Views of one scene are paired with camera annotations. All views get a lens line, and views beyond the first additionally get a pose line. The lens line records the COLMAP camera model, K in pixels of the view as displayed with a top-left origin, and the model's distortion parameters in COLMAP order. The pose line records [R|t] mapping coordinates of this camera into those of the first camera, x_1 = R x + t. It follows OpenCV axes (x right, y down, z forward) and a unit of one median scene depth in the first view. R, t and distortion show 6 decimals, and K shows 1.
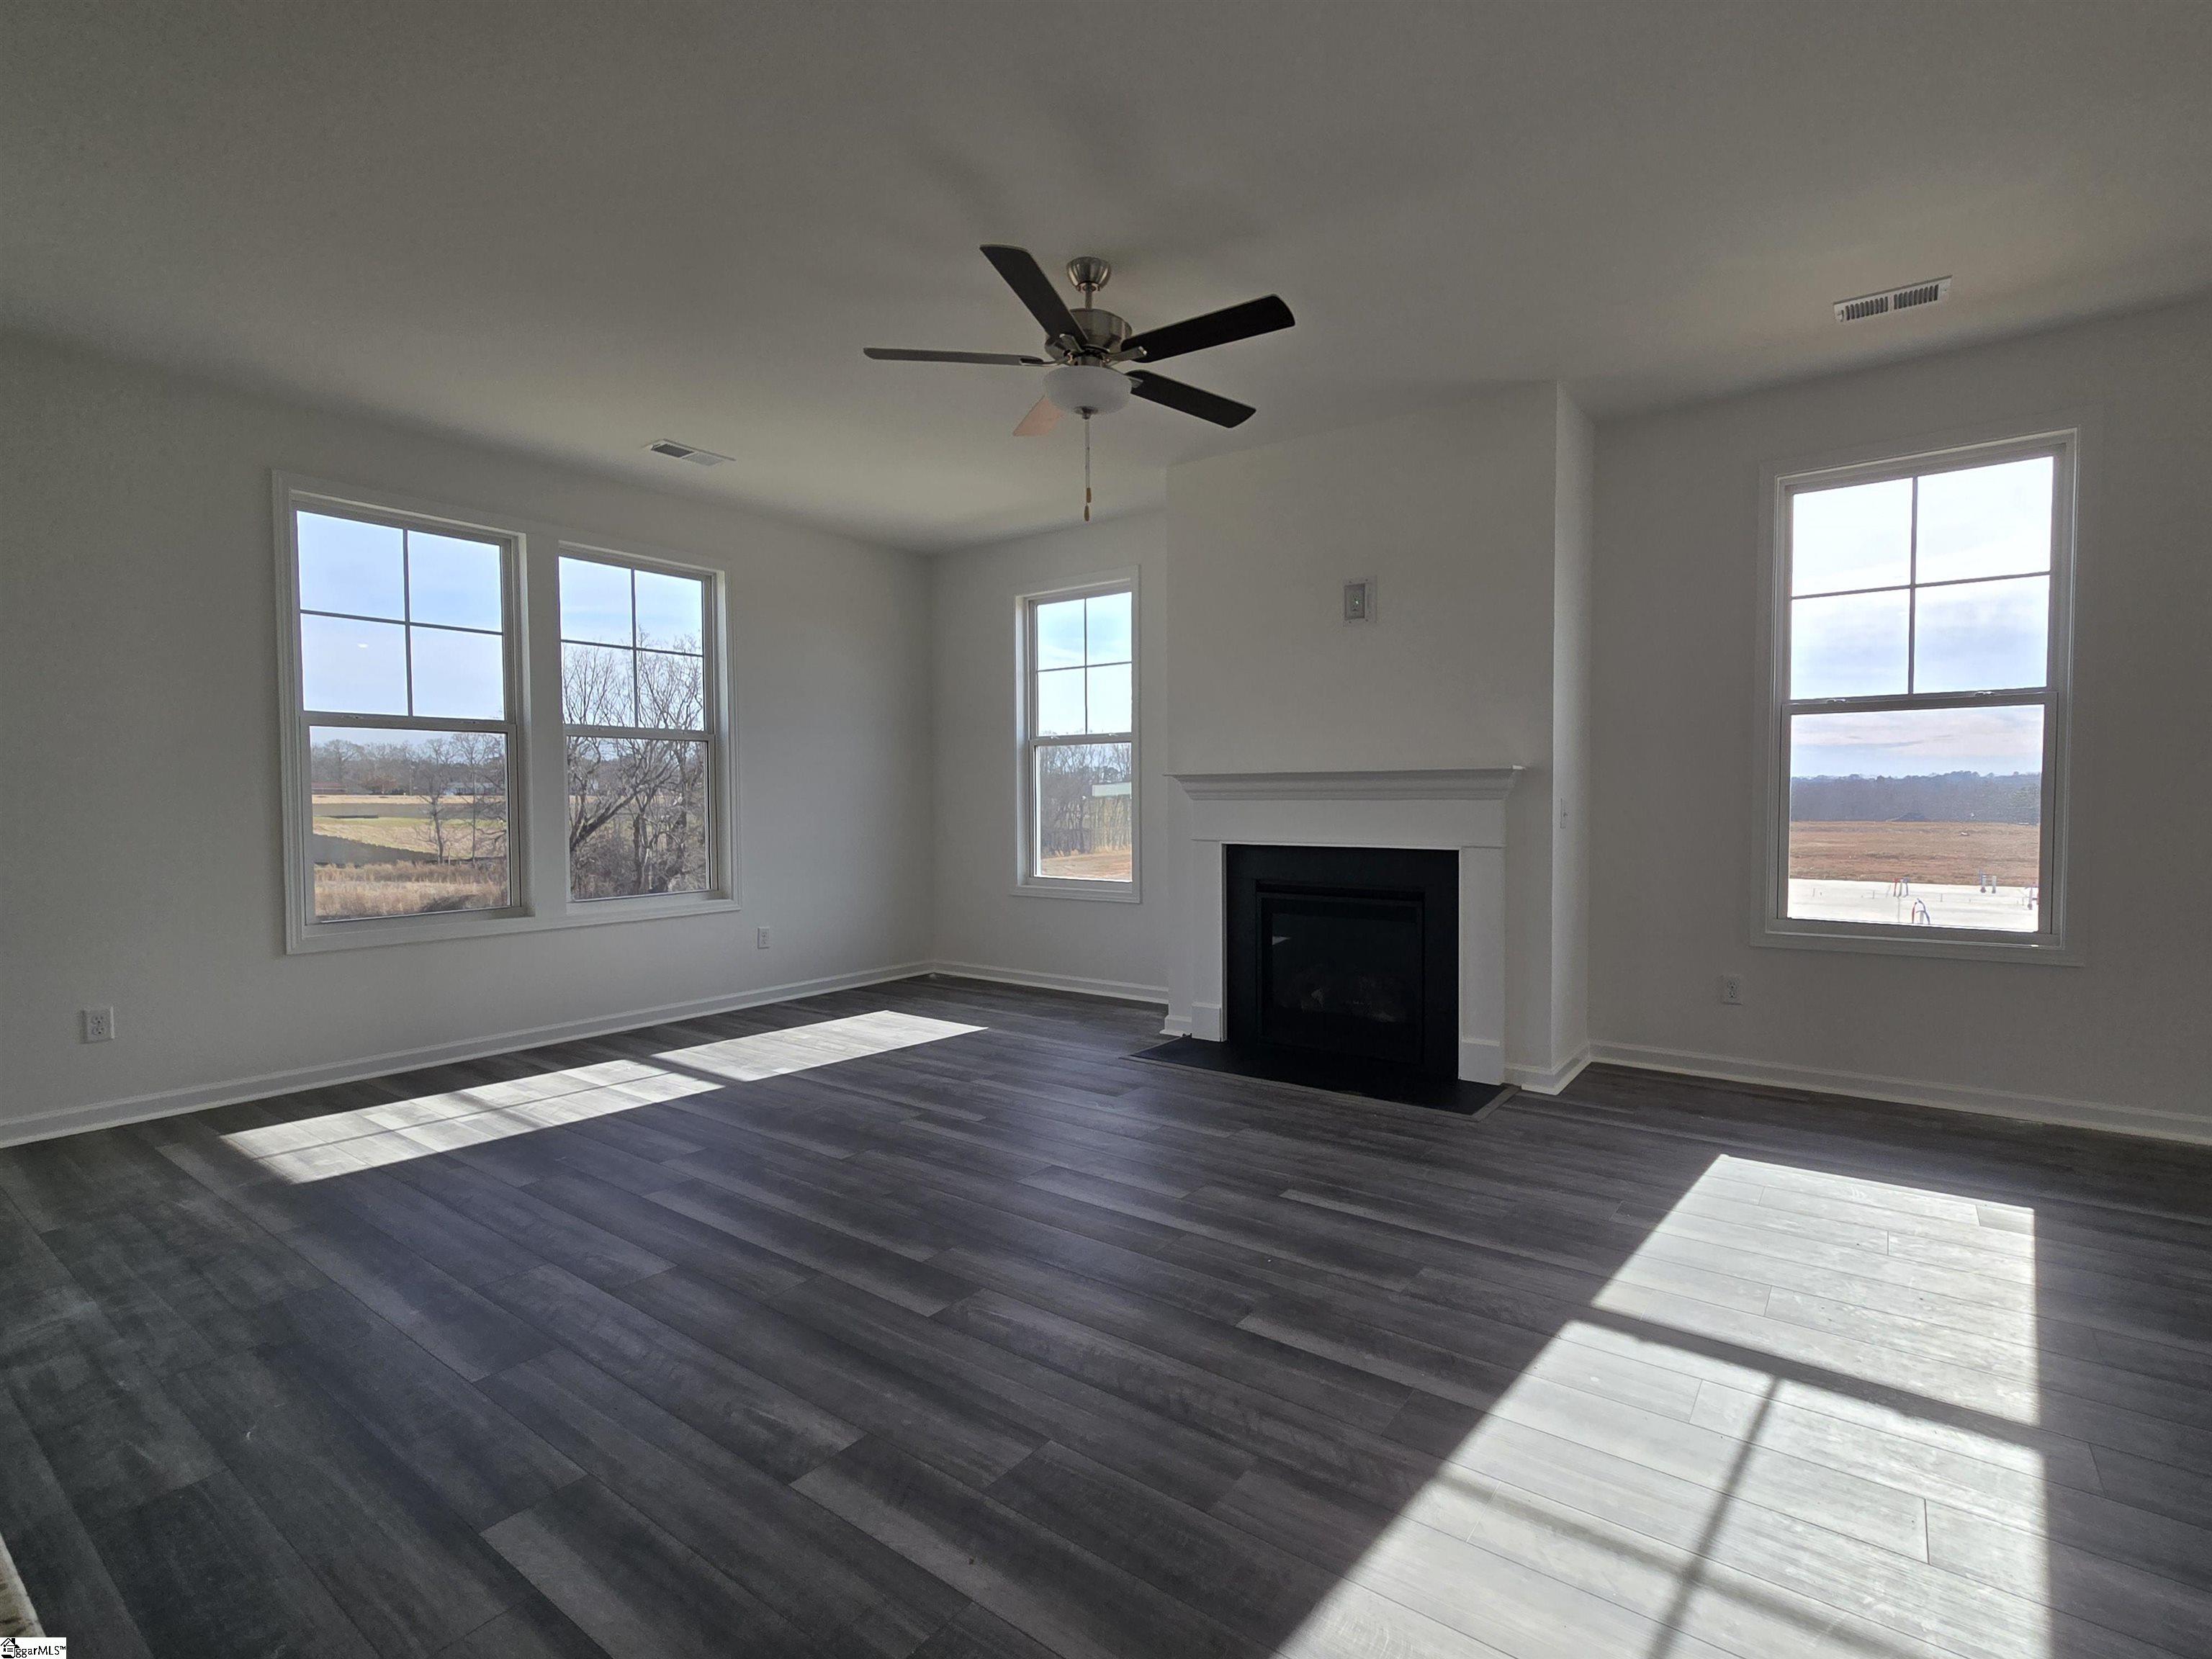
lens RADIAL K [[1046.8, 0, 1144.0], [0, 1046.8, 827.4], [0, 0, 1]] dist [-0.003181, 0.003202]
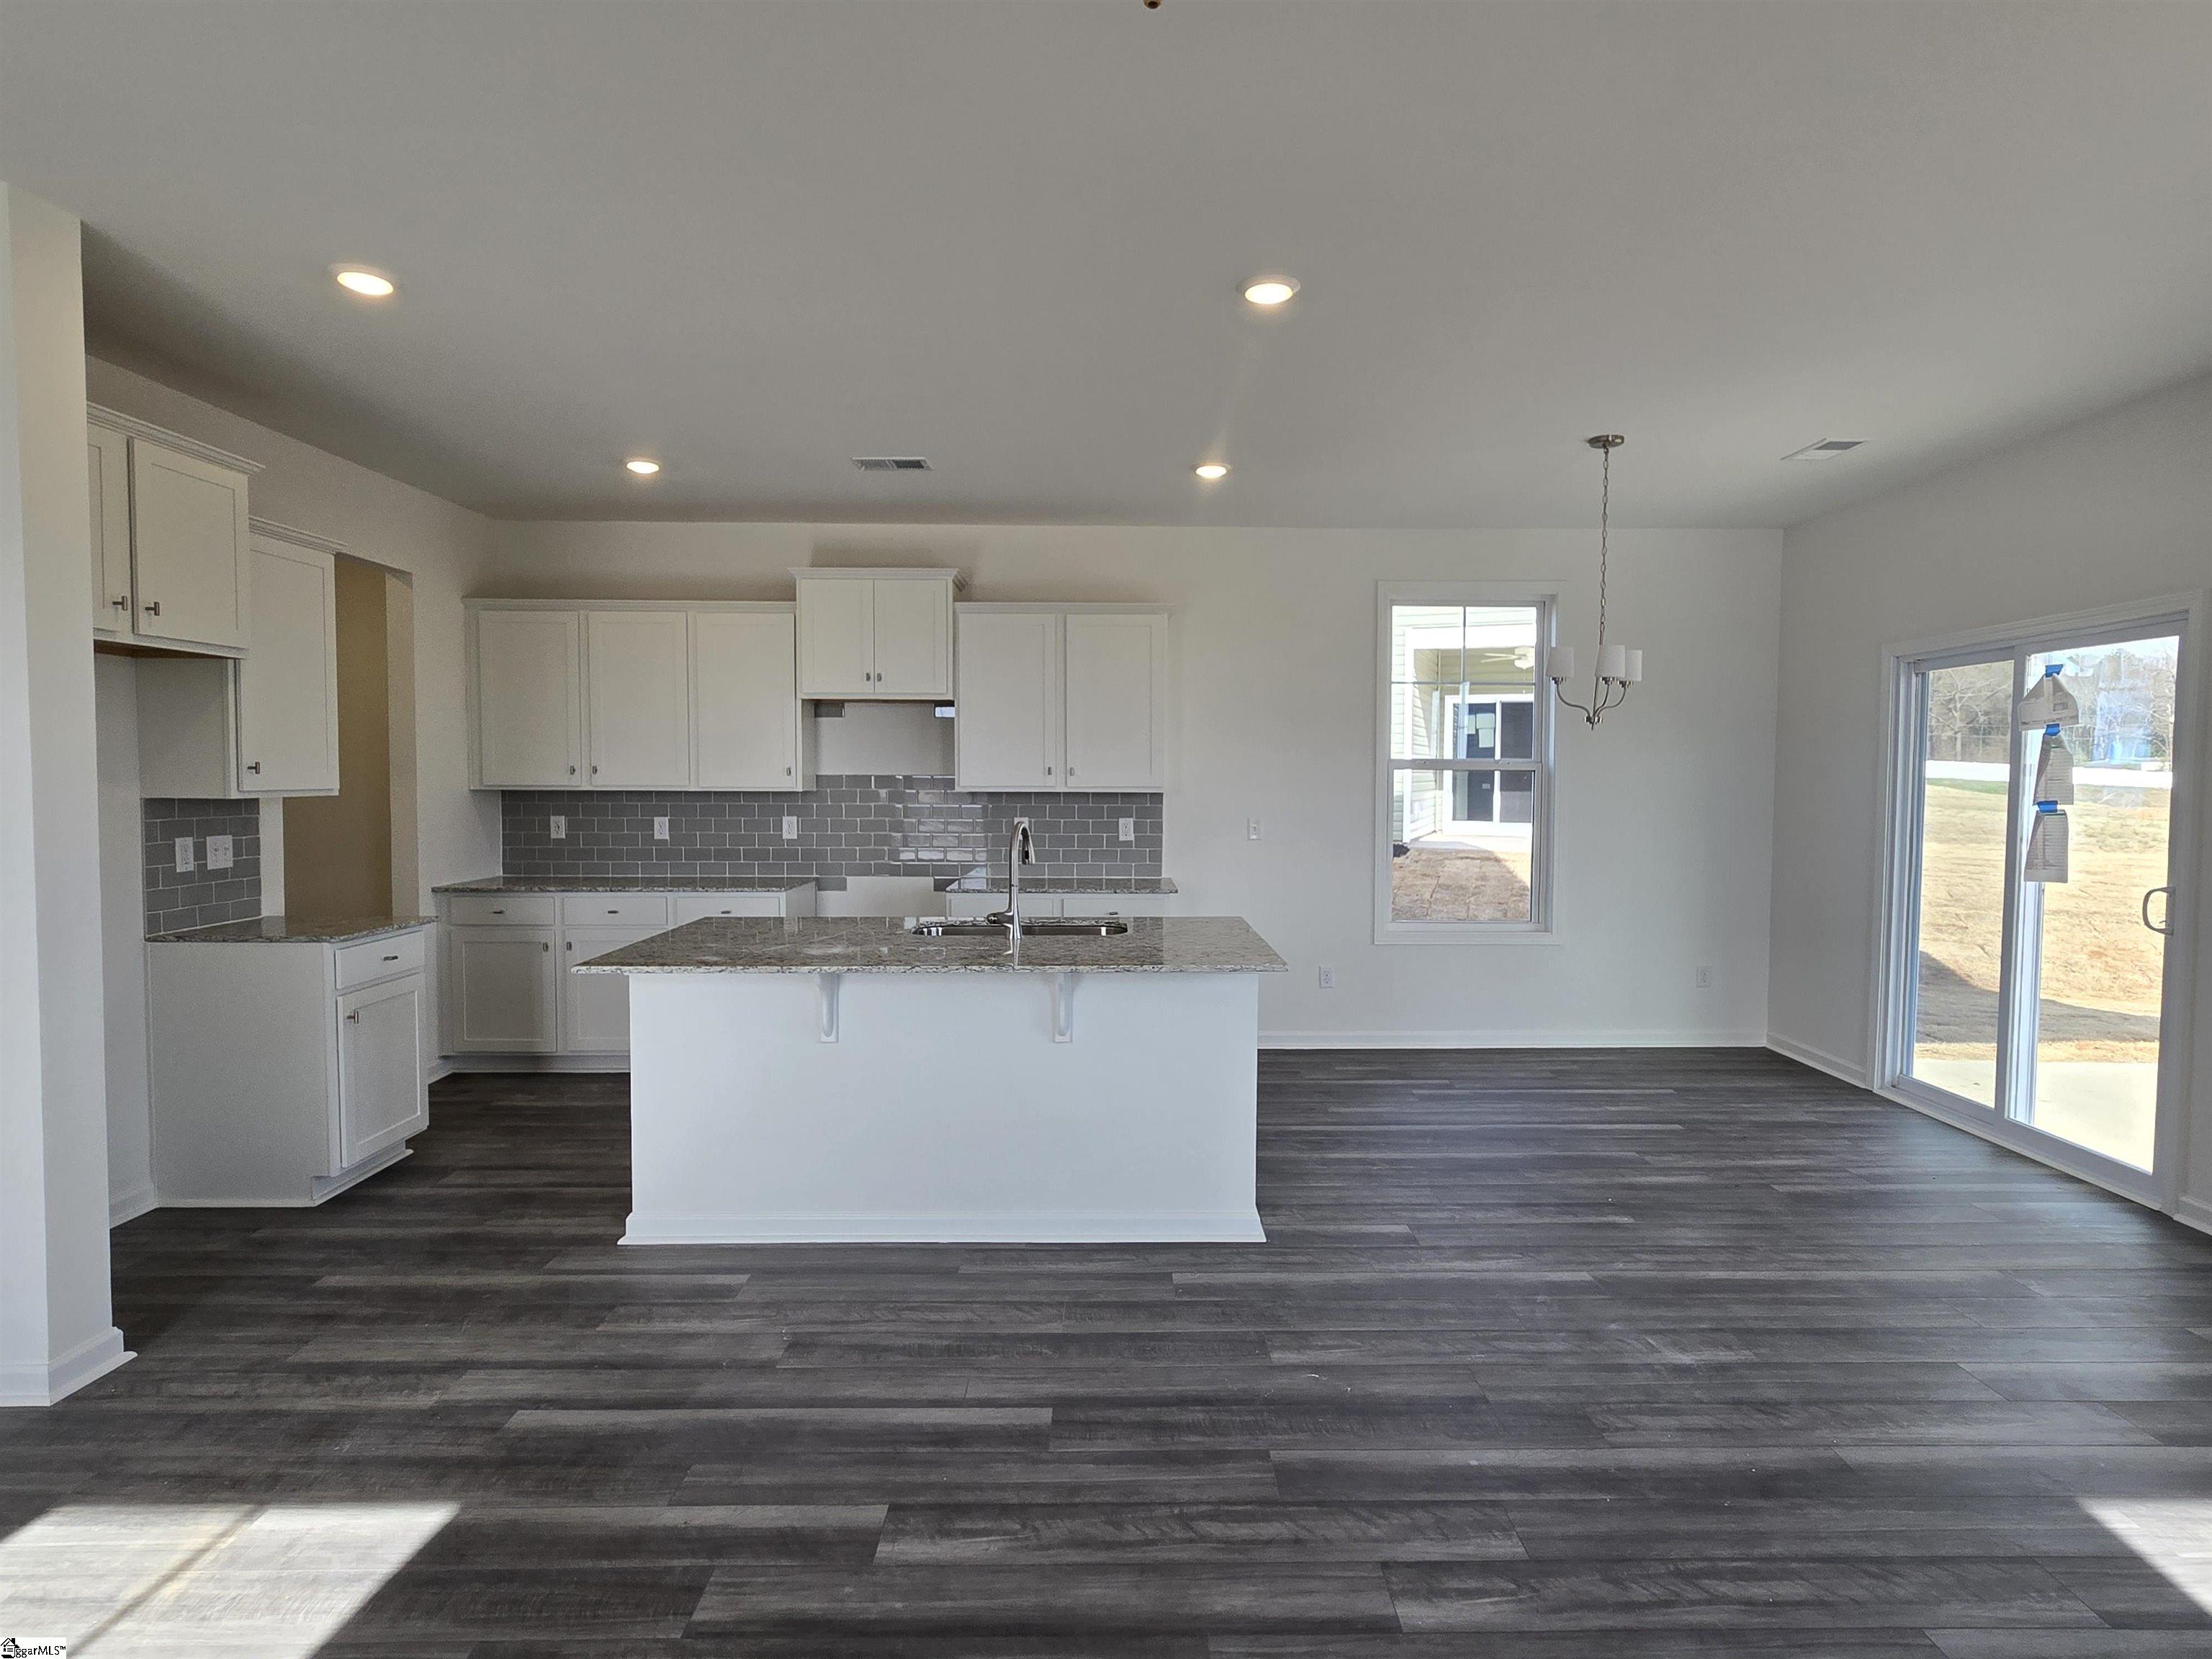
lens RADIAL K [[1186.0, 0, 1115.8], [0, 1186.0, 818.4], [0, 0, 1]] dist [0.000468, 0.002108]
pose [[-0.811908, 0.025679, -0.583220, 0.127372], [-0.018843, 0.997359, 0.070144, -0.141998], [0.583481, 0.067940, -0.809280, 1.357812]]
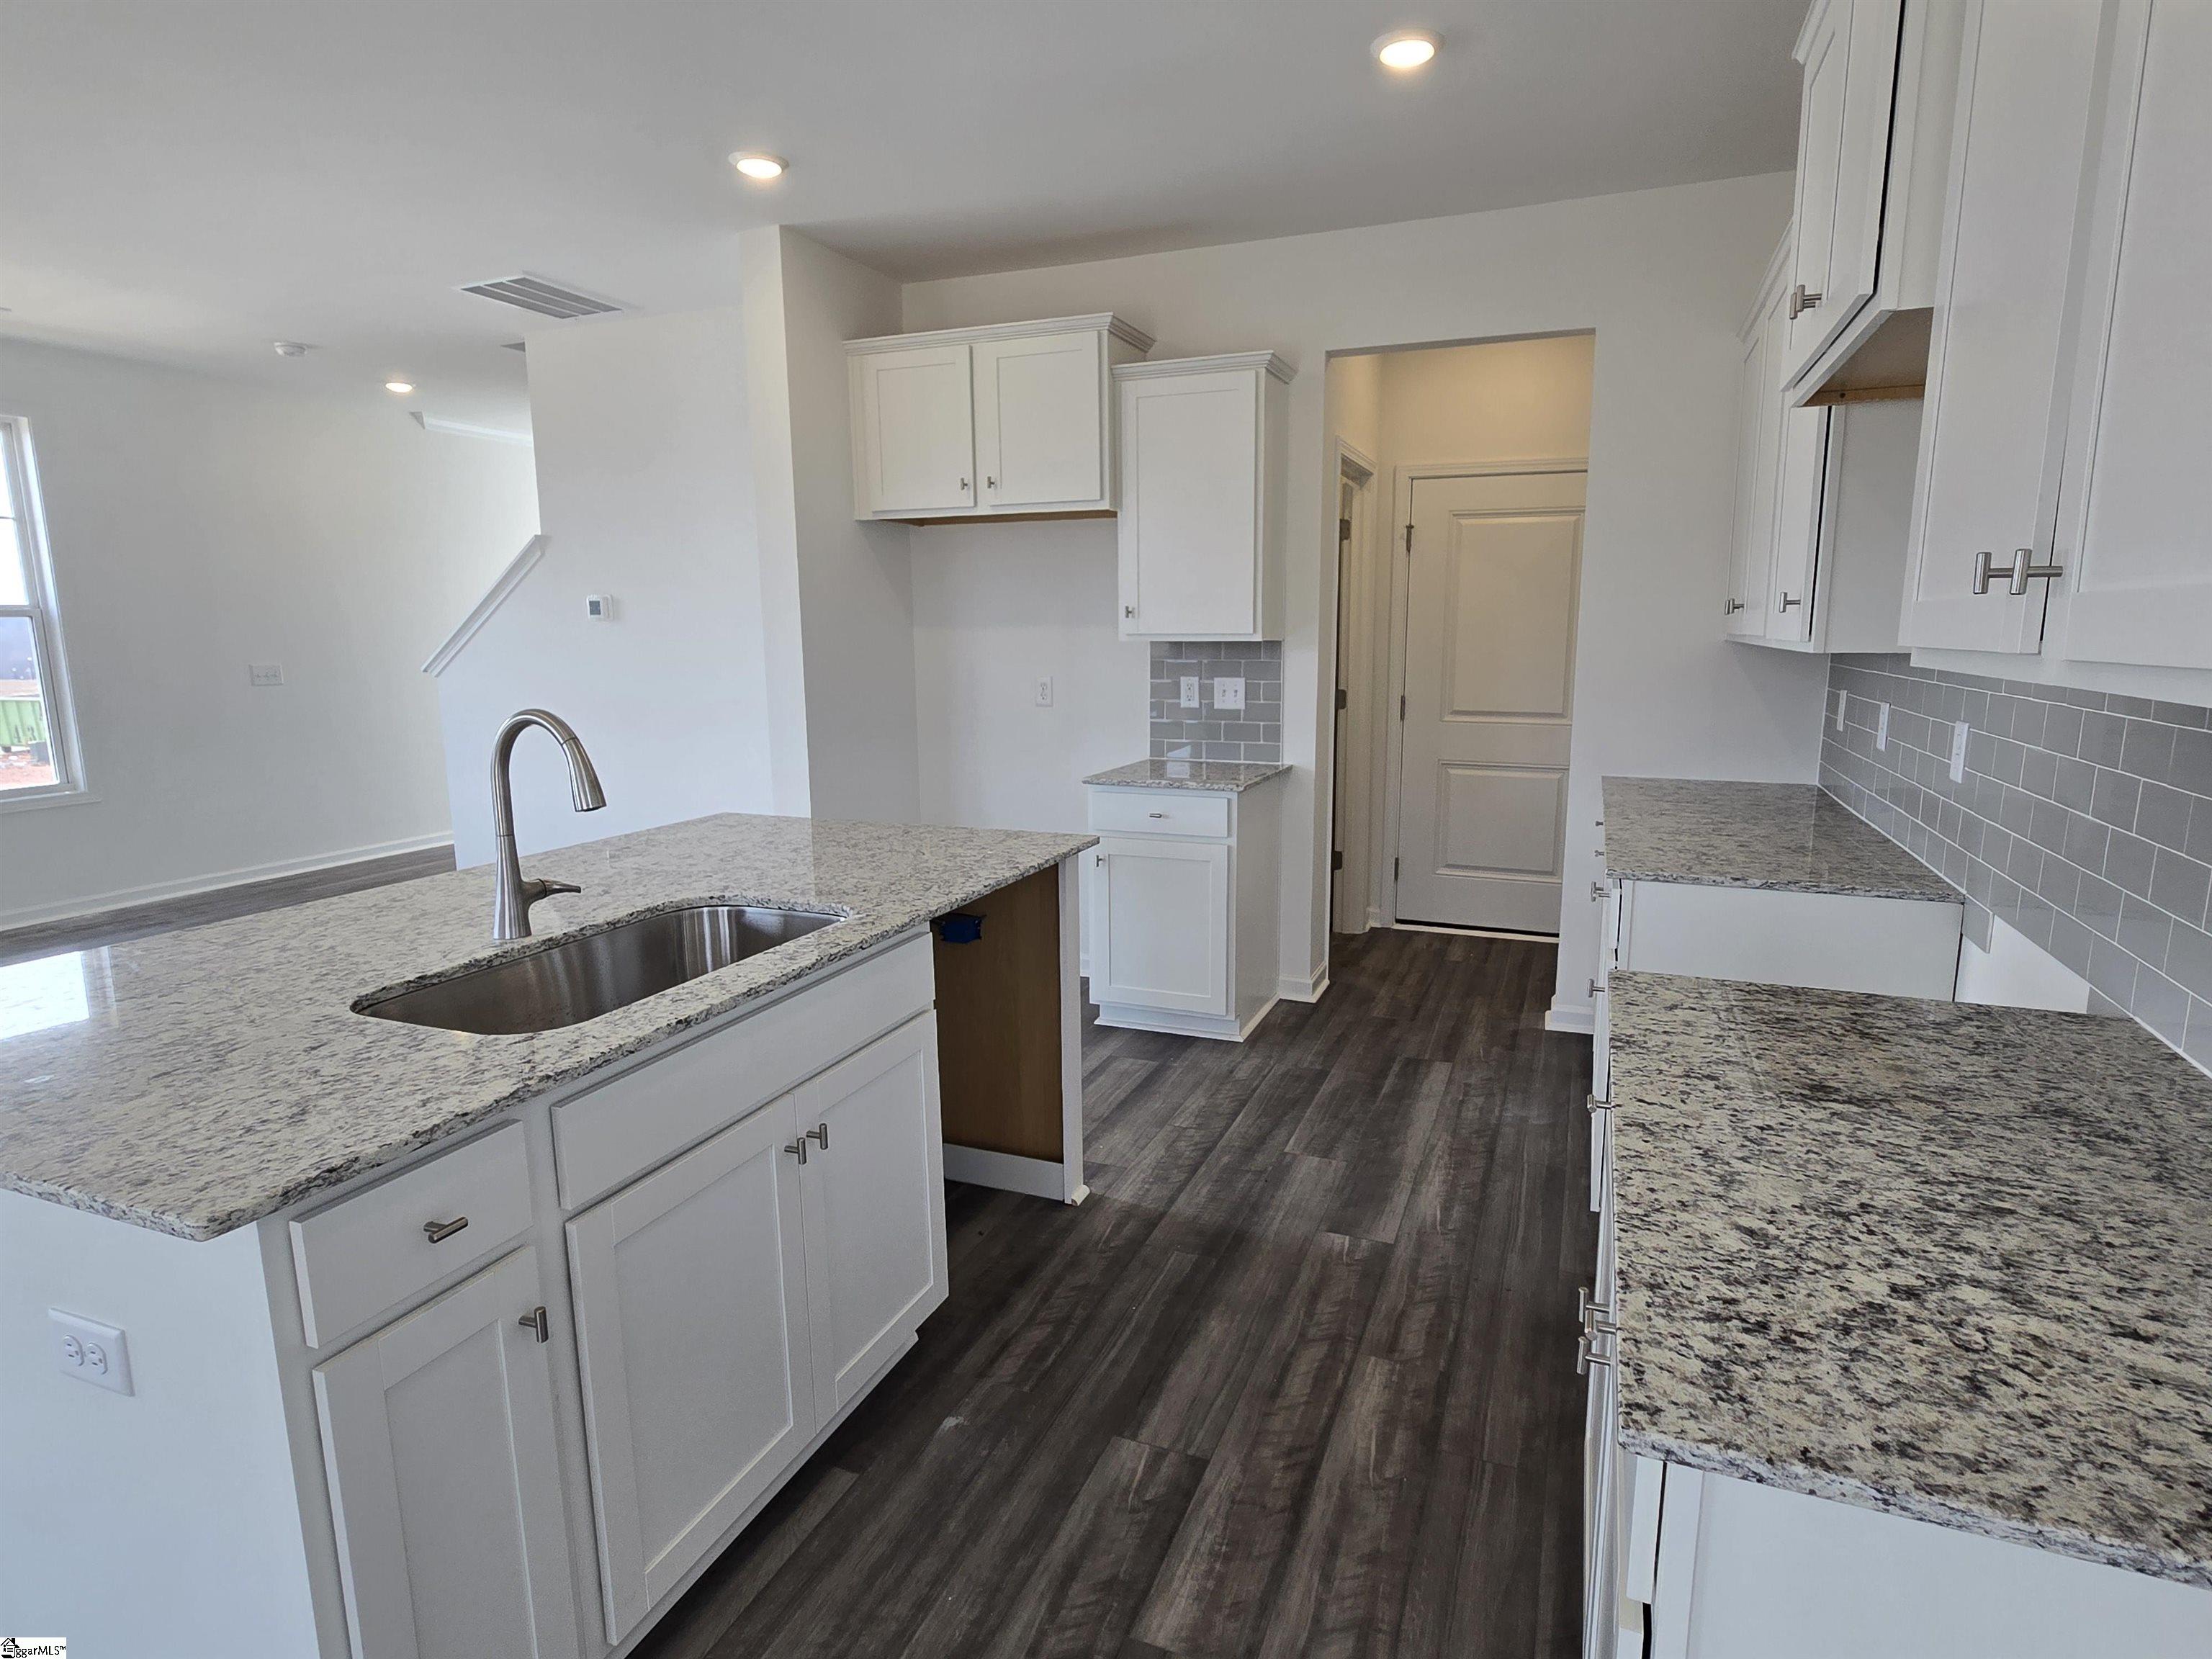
lens RADIAL K [[1167.8, 0, 1111.9], [0, 1167.8, 820.1], [0, 0, 1]] dist [-0.000586, 0.000319]
pose [[-0.233471, -0.153755, 0.960131, -1.306247], [0.040562, 0.985020, 0.167604, -0.073226], [-0.971517, 0.078075, -0.223737, -0.005992]]
